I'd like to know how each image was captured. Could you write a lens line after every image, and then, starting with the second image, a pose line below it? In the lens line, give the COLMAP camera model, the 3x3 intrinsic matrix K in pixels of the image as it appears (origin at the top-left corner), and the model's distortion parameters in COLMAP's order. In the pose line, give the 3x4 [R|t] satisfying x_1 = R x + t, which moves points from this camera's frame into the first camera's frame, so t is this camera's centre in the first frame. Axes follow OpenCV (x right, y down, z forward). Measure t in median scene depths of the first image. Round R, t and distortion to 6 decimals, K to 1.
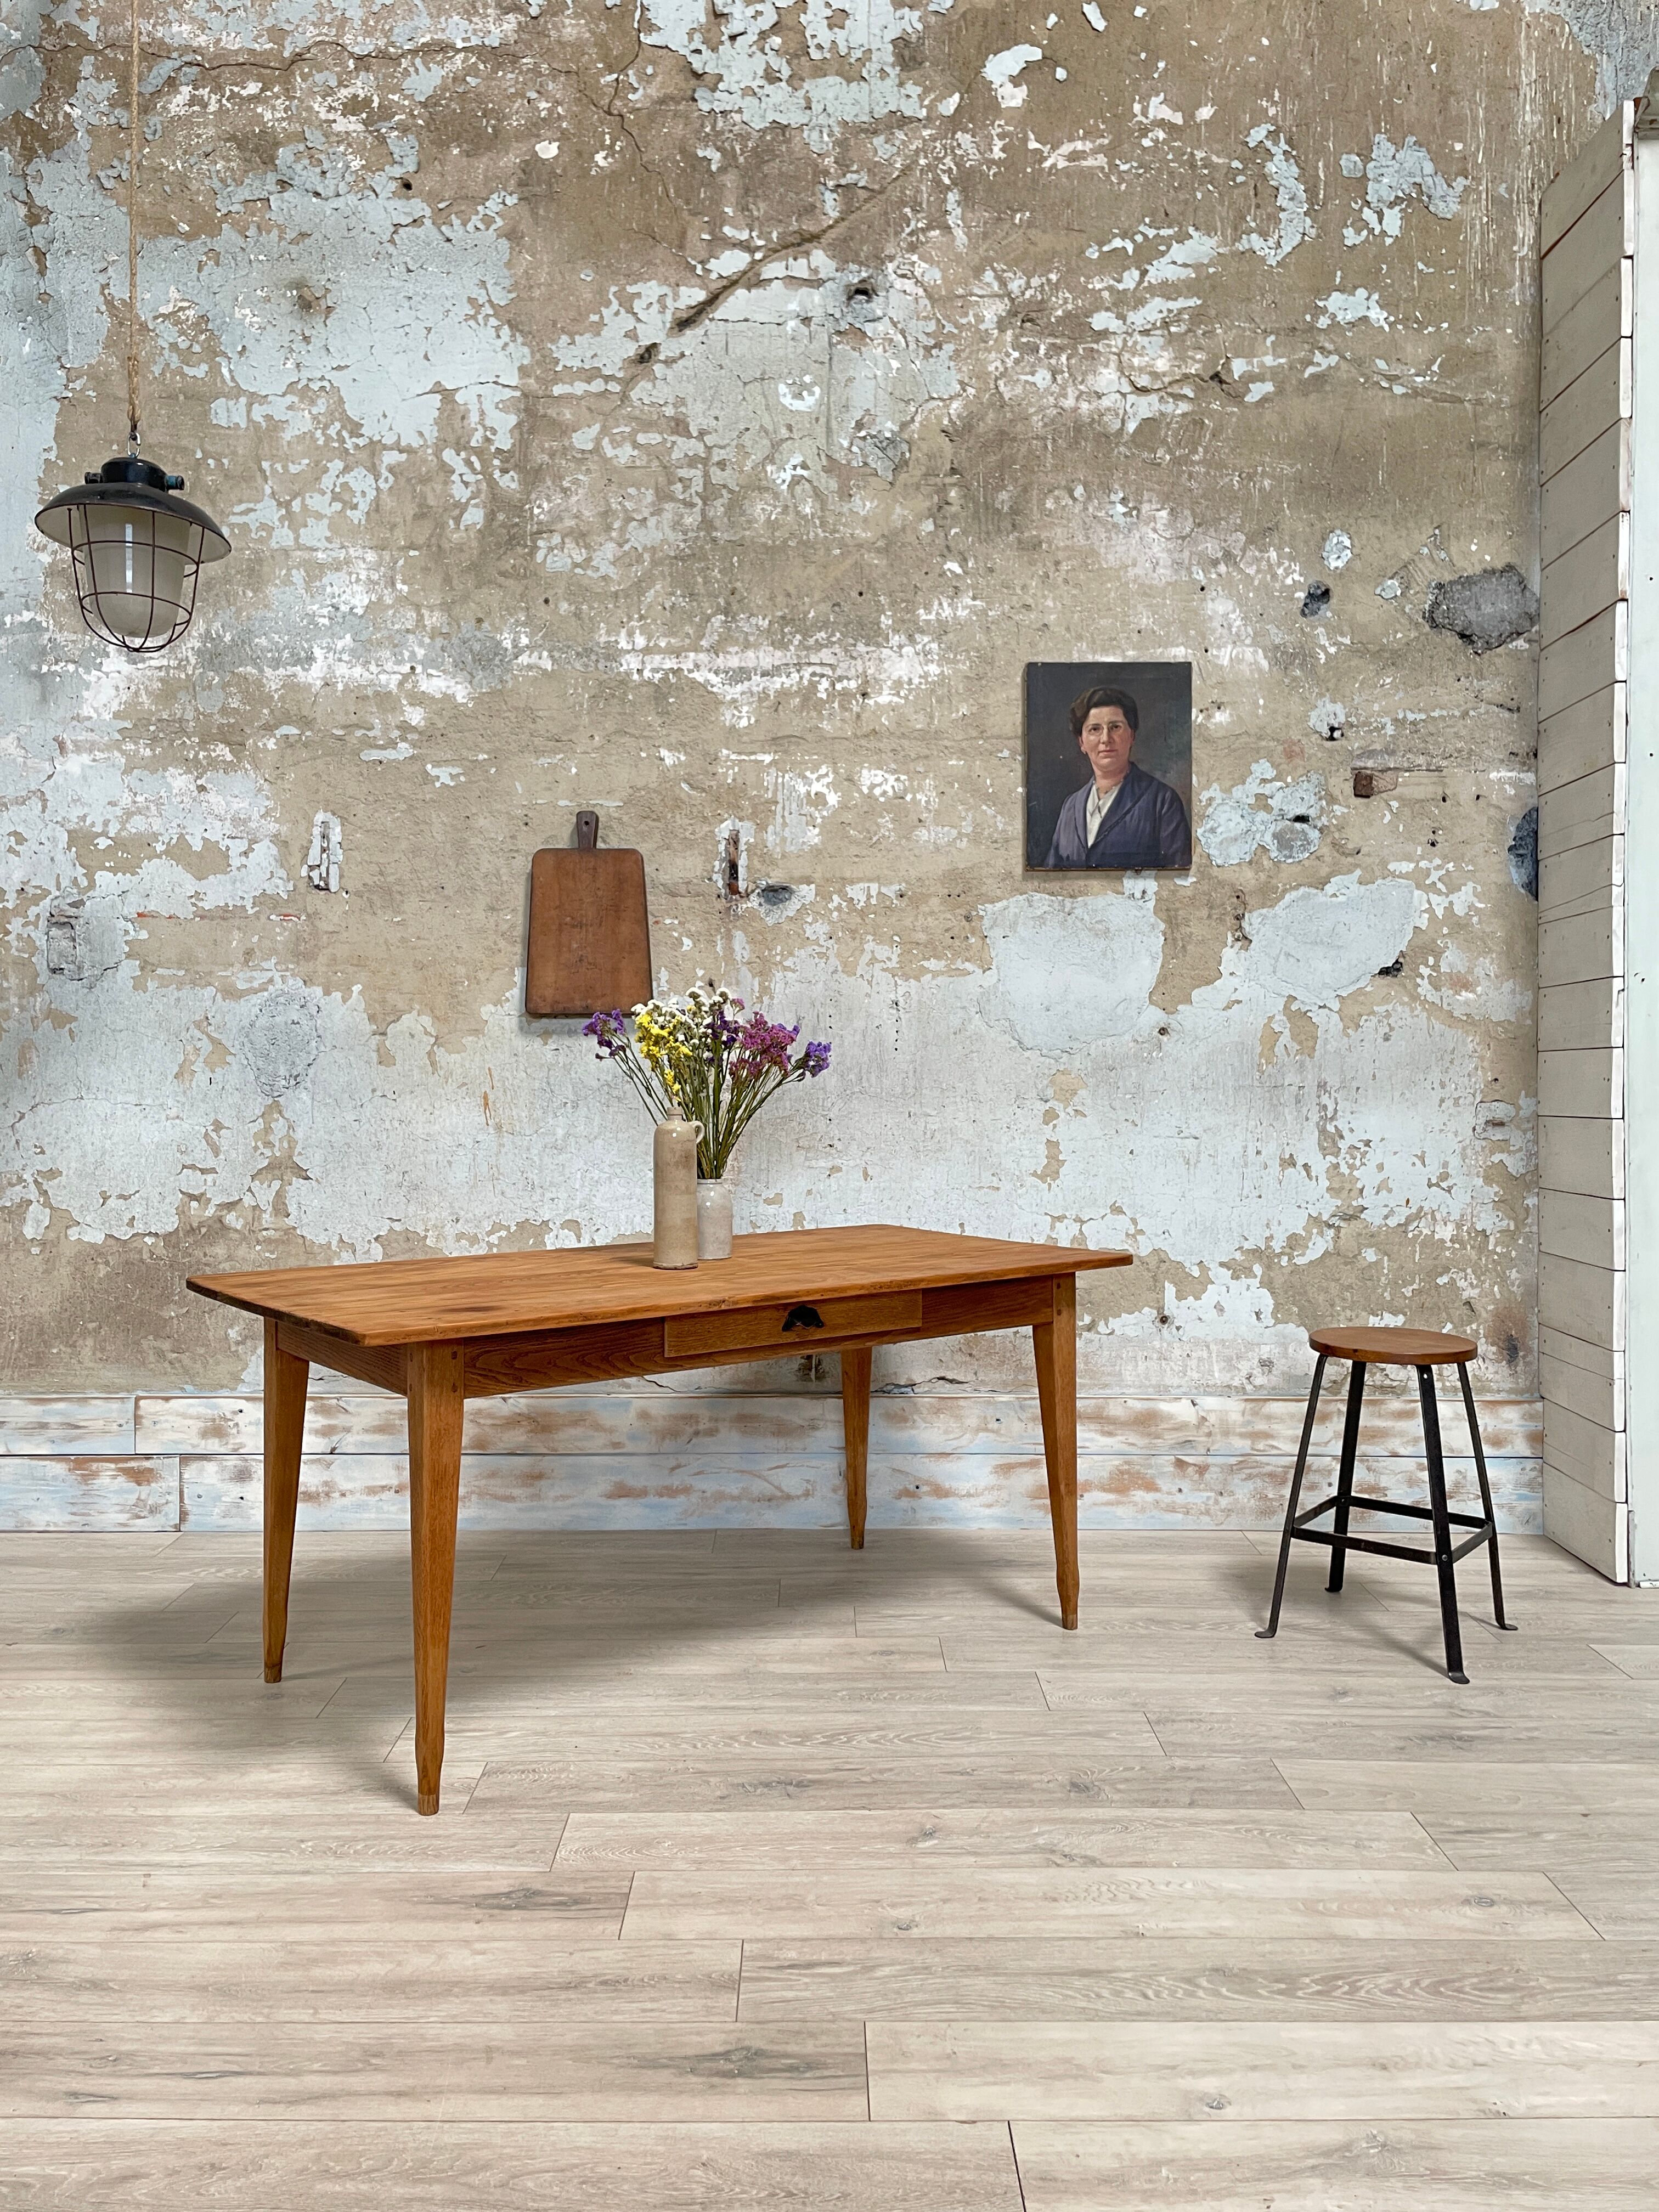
lens RADIAL K [[1670.2, 0, 830.8], [0, 1670.2, 1092.5], [0, 0, 1]] dist [0.083768, -0.111035]
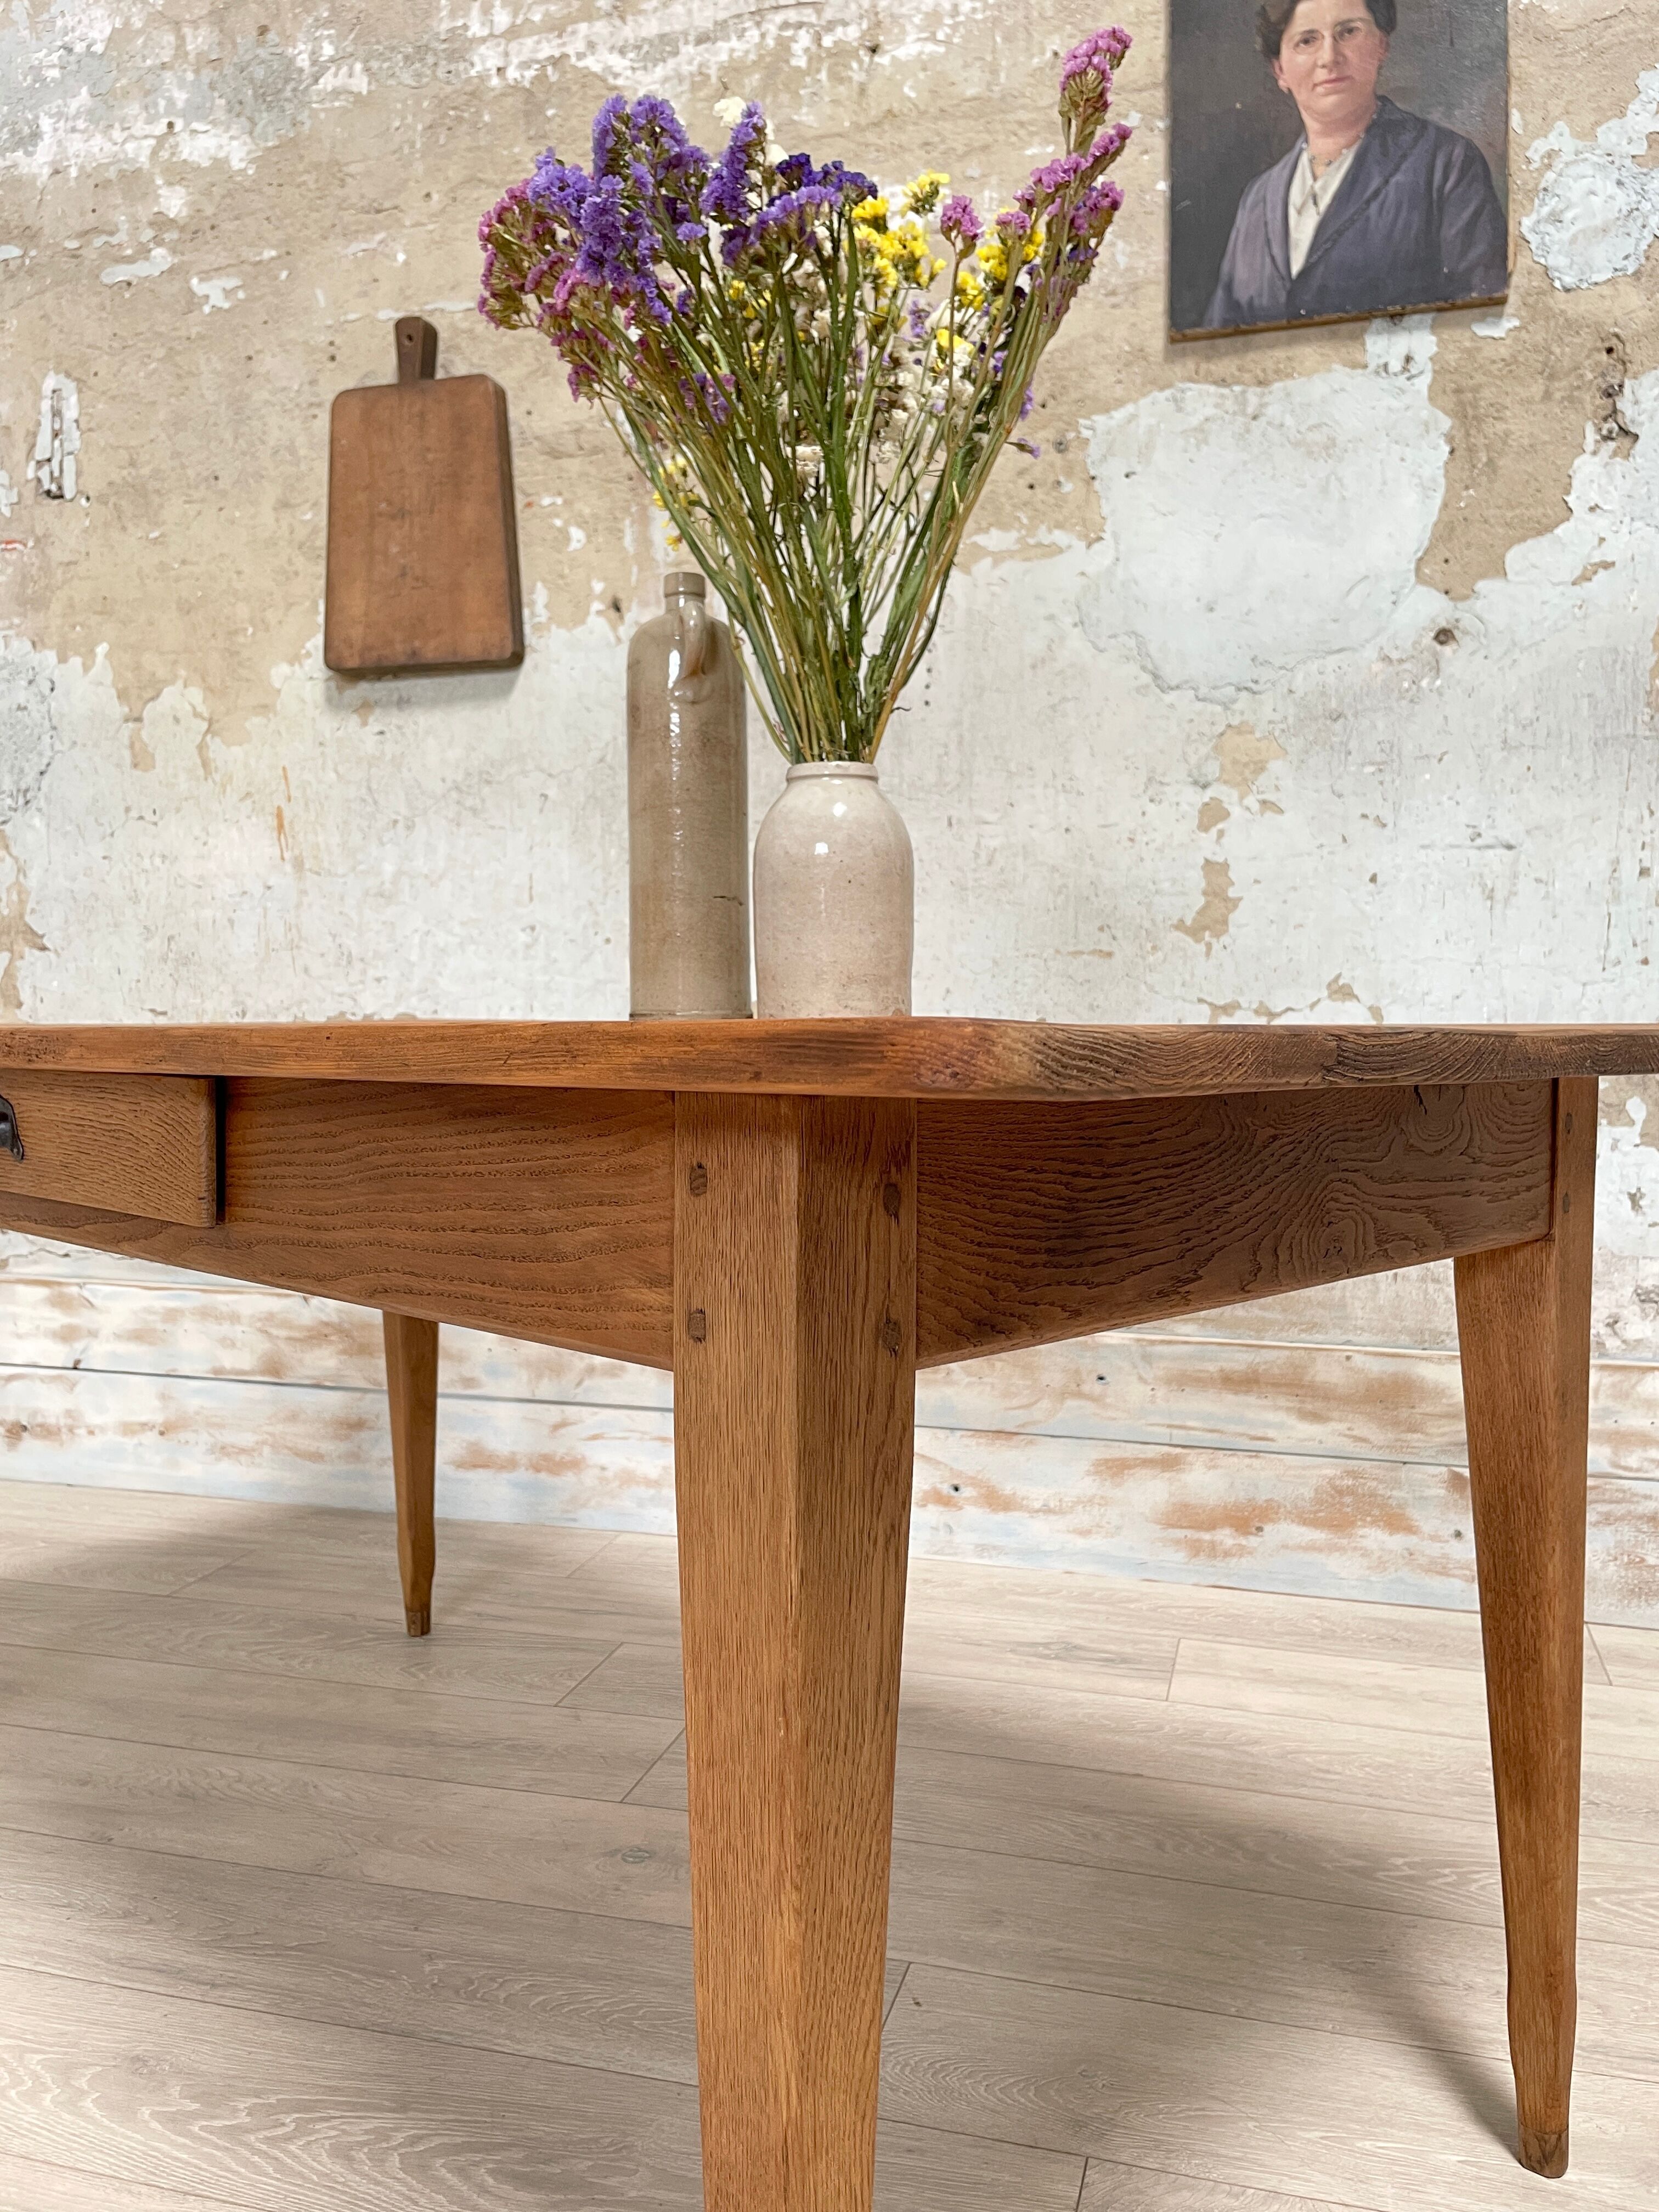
lens RADIAL K [[1670.2, 0, 834.6], [0, 1670.2, 1104.2], [0, 0, 1]] dist [0.083768, -0.111035]
pose [[0.959597, 0.011923, -0.281124, 0.167556], [-0.001353, 0.999286, 0.037763, 0.085769], [0.281373, -0.035857, 0.958928, 0.454350]]
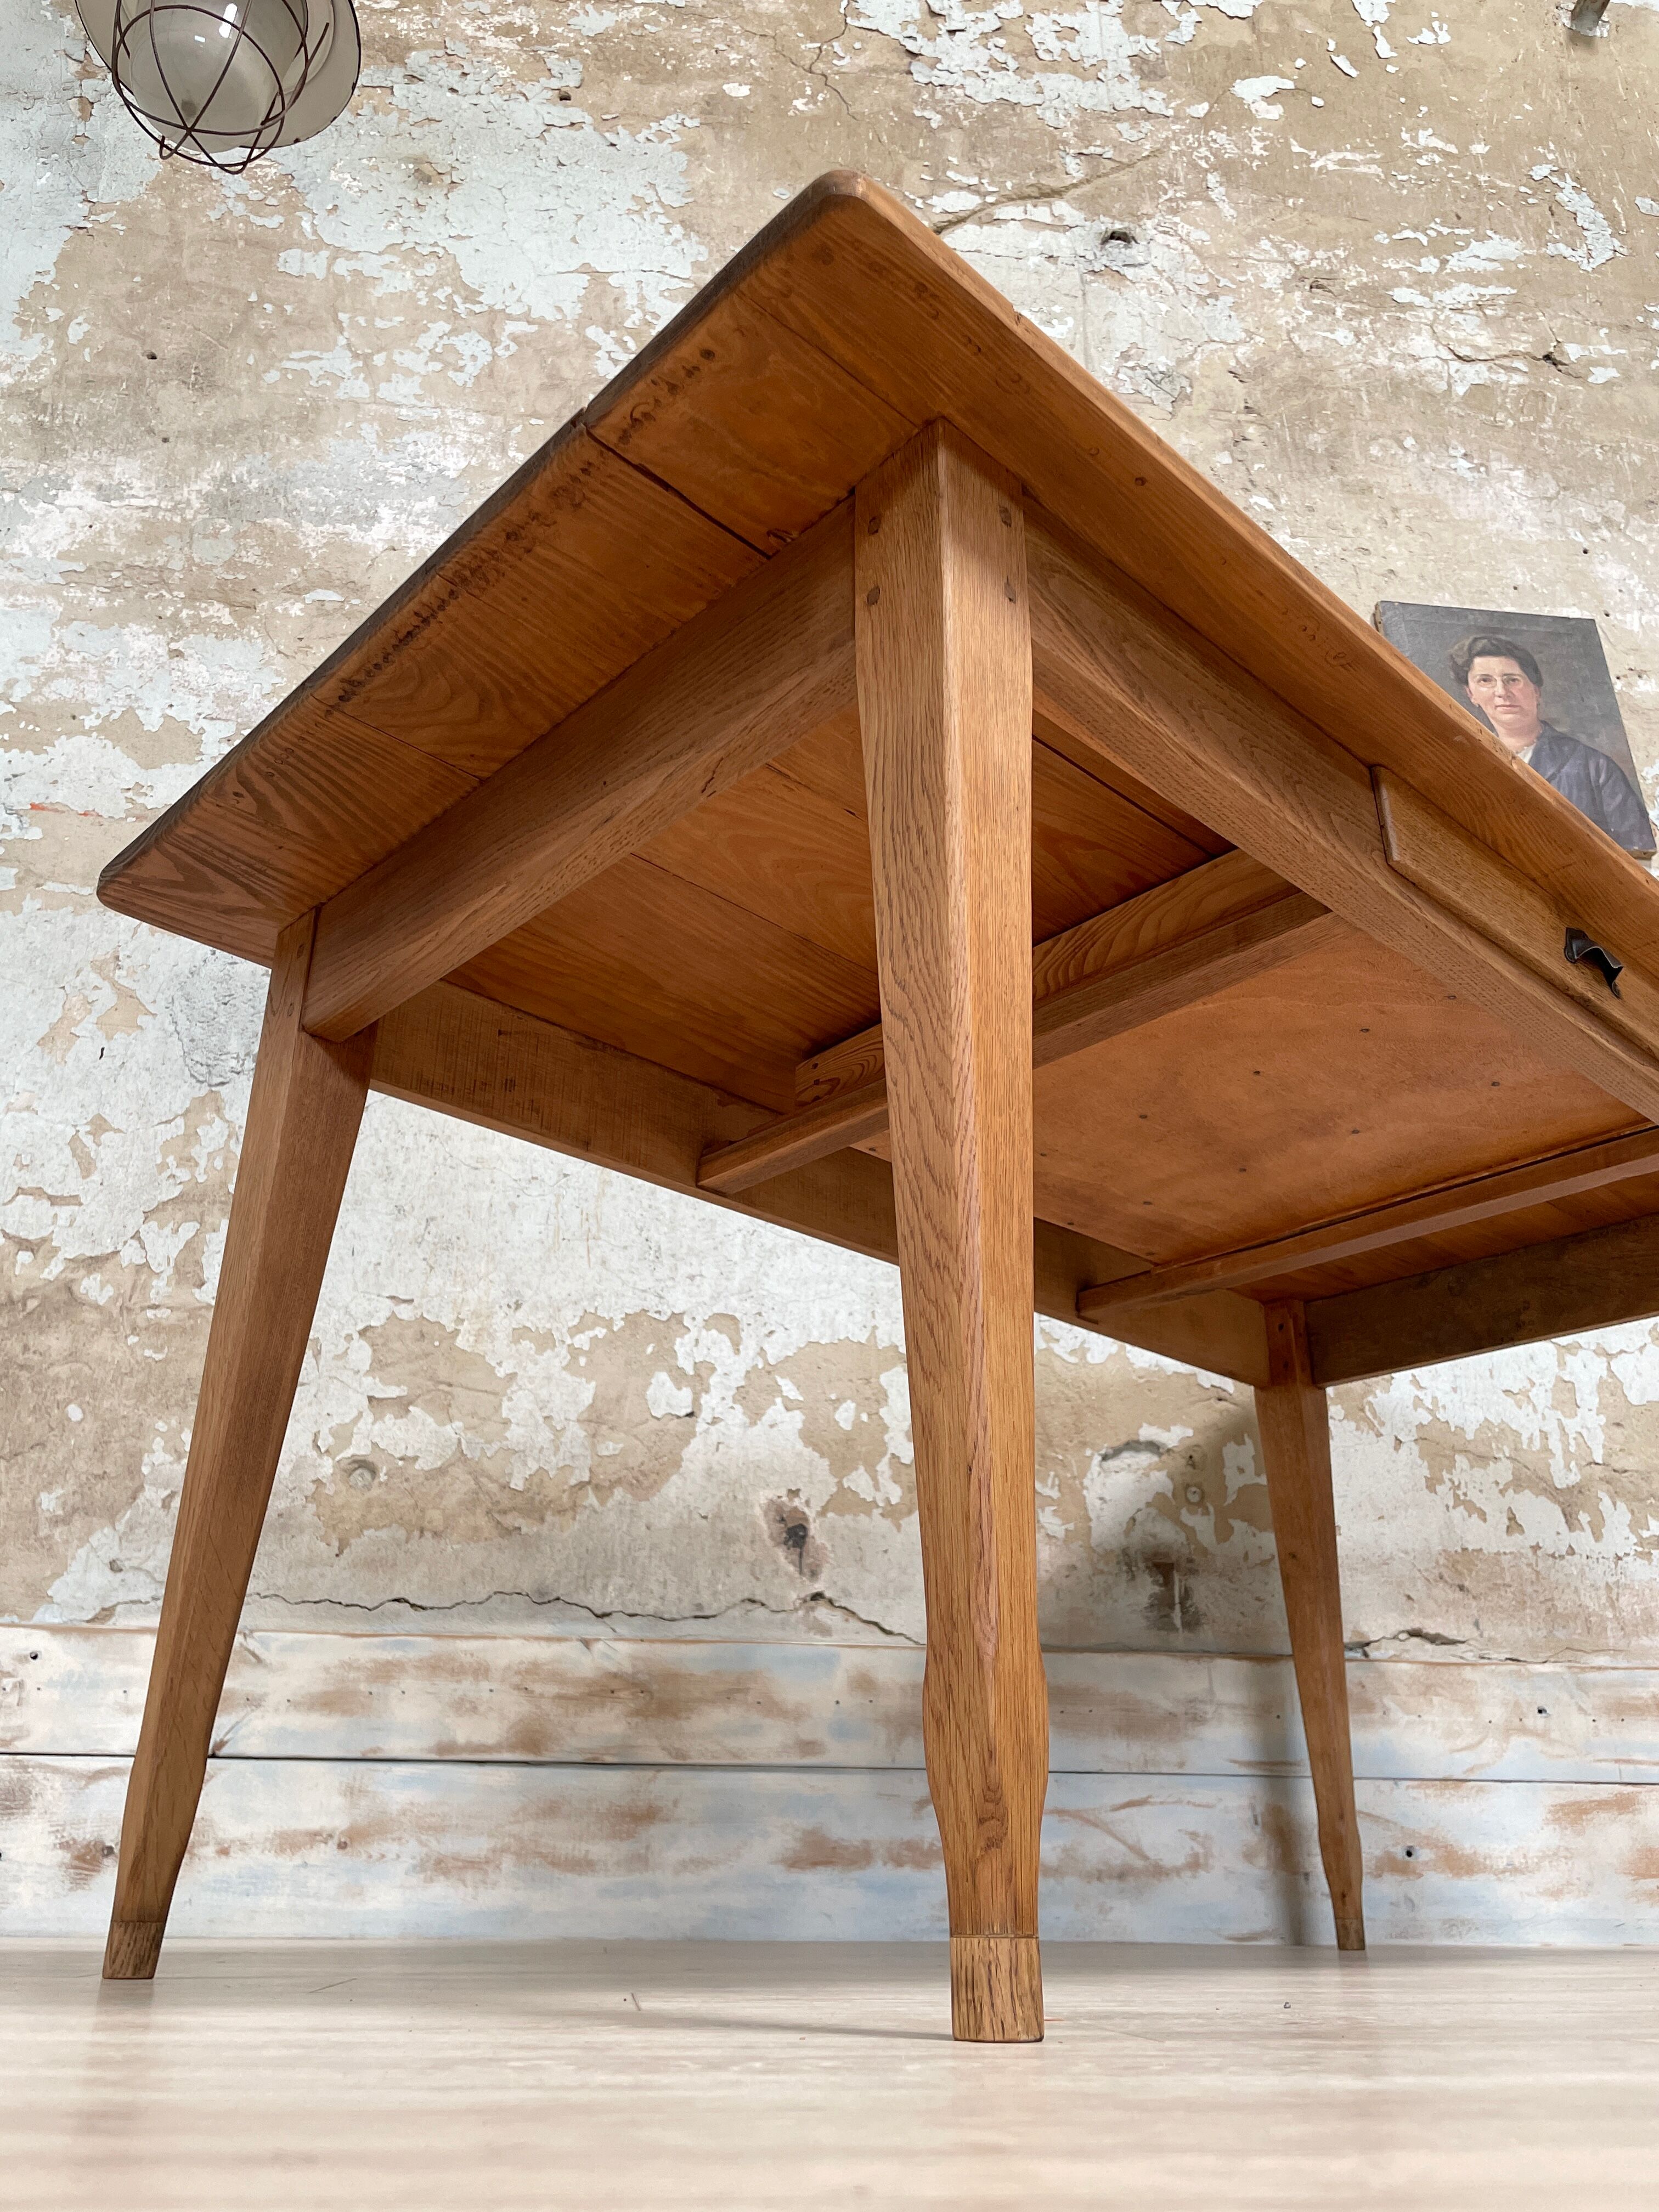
lens RADIAL K [[1670.2, 0, 824.1], [0, 1670.2, 1086.6], [0, 0, 1]] dist [0.083768, -0.111035]
pose [[0.994186, 0.050741, 0.094966, -0.178422], [-0.002801, 0.893886, -0.448286, 0.256751], [-0.107635, 0.445414, 0.888831, 0.469981]]
